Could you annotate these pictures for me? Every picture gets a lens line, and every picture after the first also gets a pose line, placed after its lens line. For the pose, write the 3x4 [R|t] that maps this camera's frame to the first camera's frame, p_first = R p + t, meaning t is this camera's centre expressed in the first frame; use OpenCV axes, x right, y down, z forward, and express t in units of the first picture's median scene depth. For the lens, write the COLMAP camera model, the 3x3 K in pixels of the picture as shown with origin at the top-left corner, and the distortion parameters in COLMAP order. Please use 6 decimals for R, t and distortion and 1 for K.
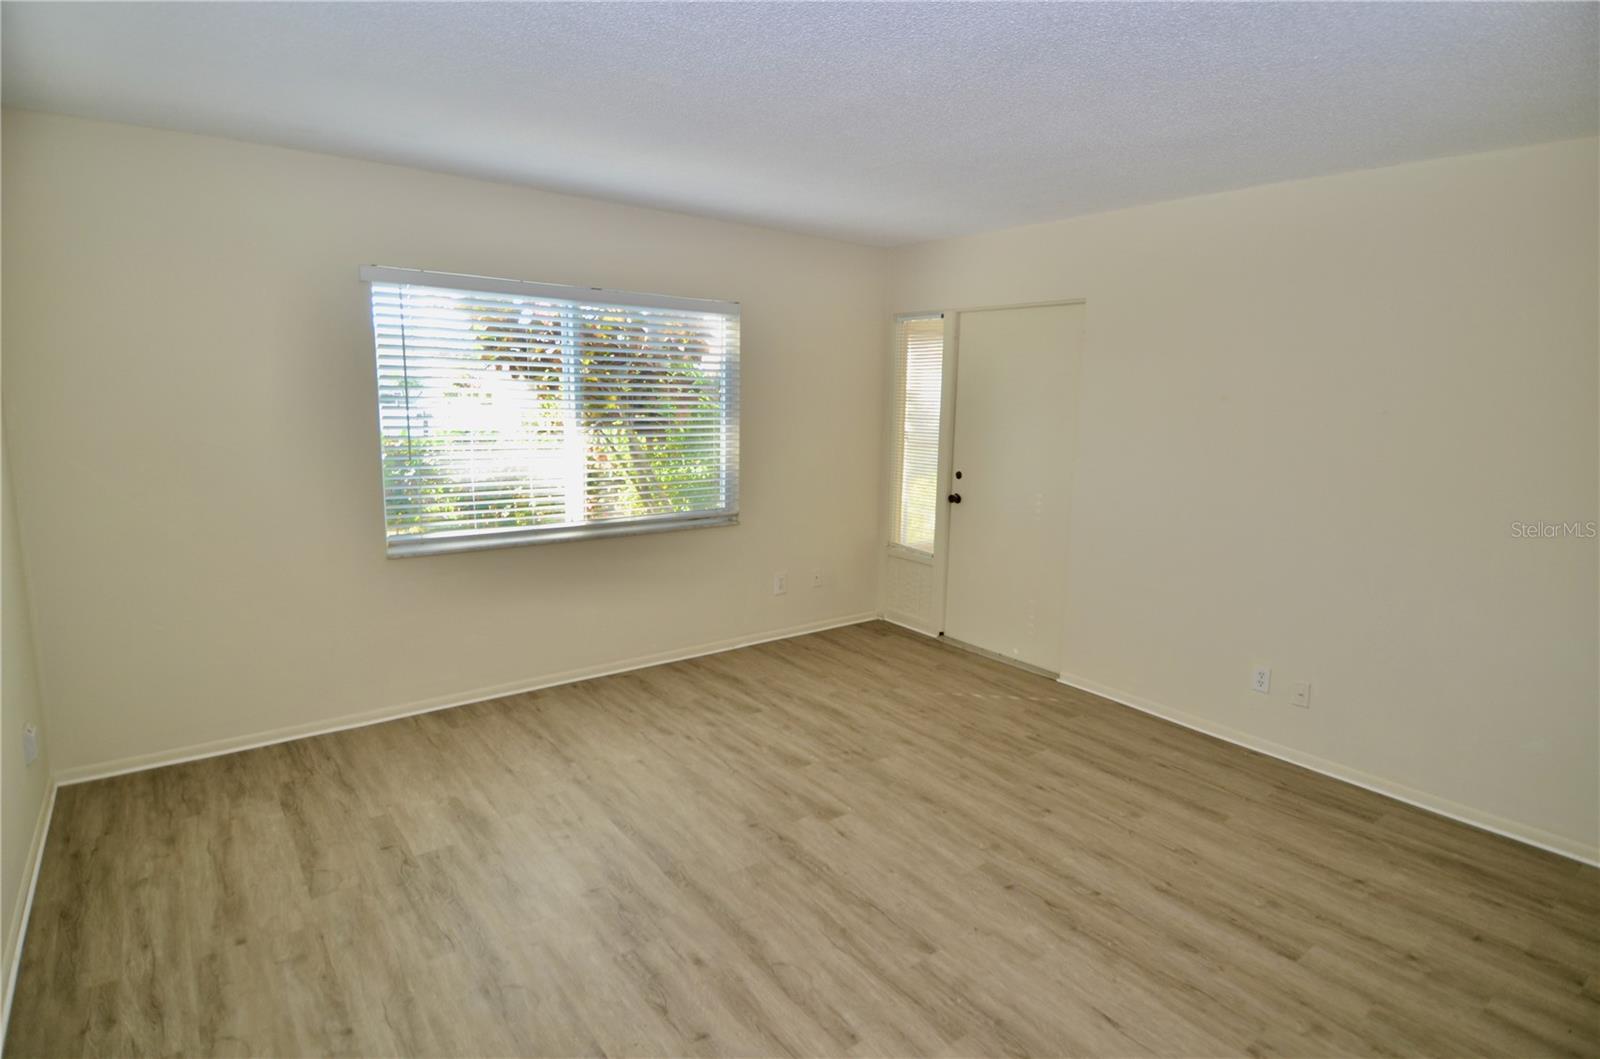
lens RADIAL K [[838.9, 0, 826.0], [0, 838.9, 517.6], [0, 0, 1]] dist [0.041919, -0.041491]
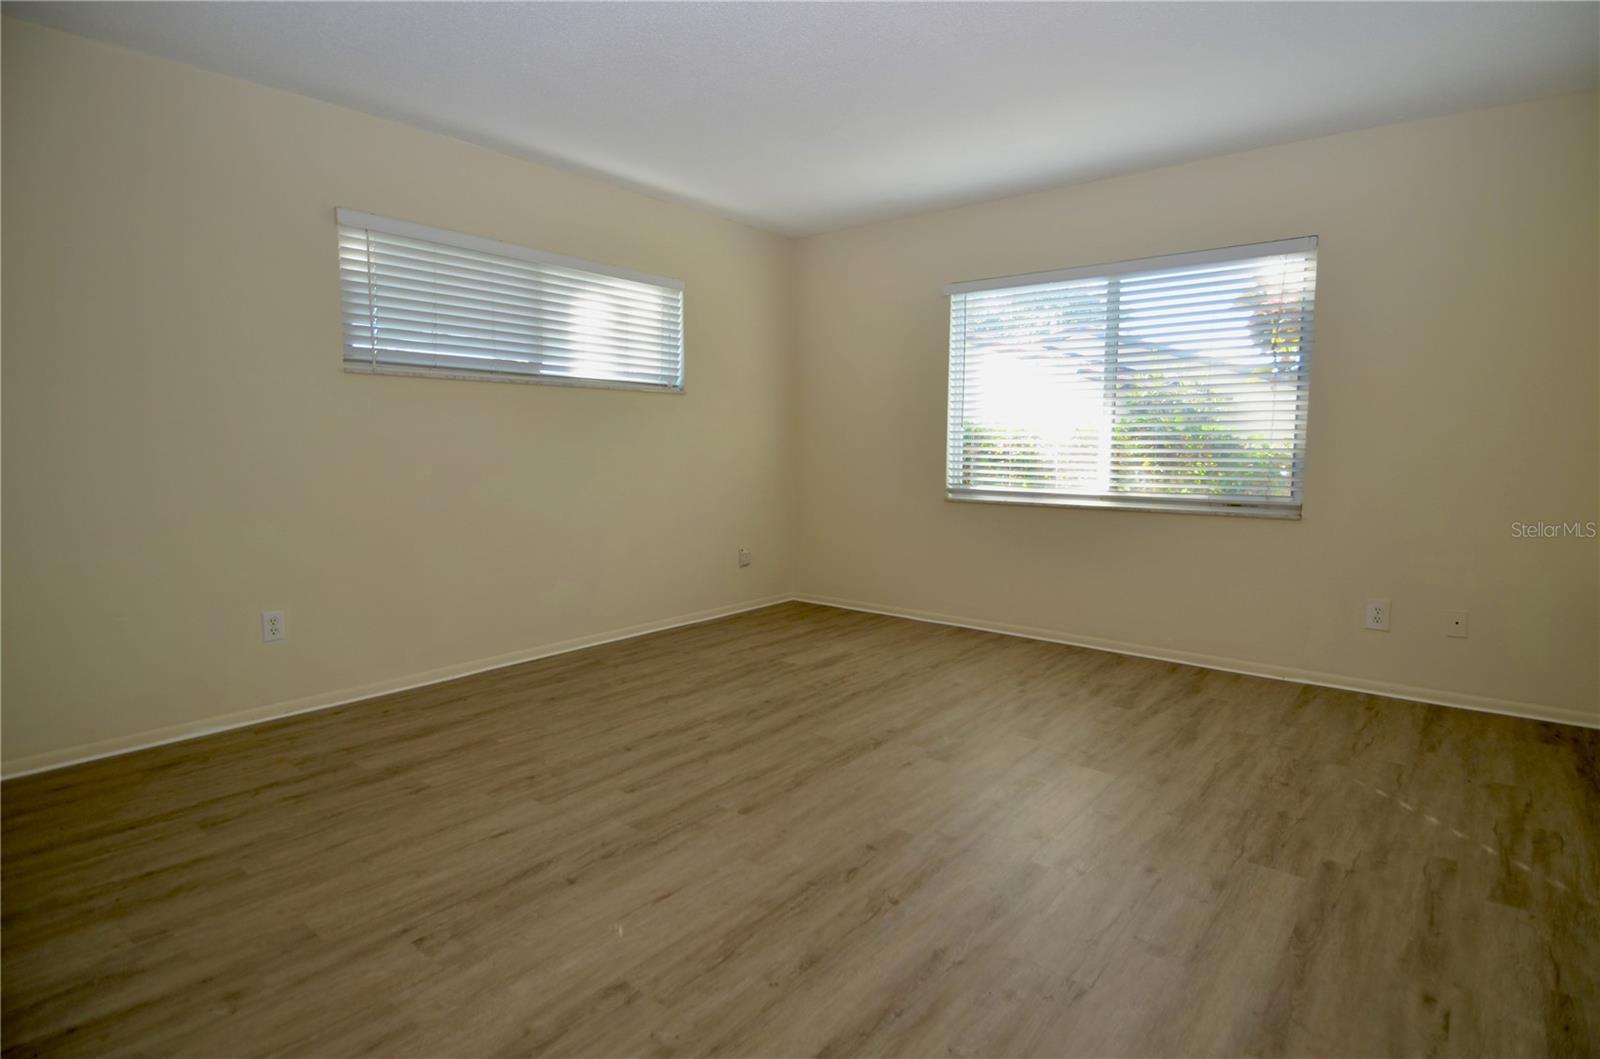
lens RADIAL K [[842.7, 0, 817.0], [0, 842.7, 517.7], [0, 0, 1]] dist [0.066061, -0.062606]
pose [[0.212229, 0.062636, -0.975211, 0.693883], [-0.152721, 0.987808, 0.030210, 0.062088], [0.965213, 0.142524, 0.219207, 0.484263]]
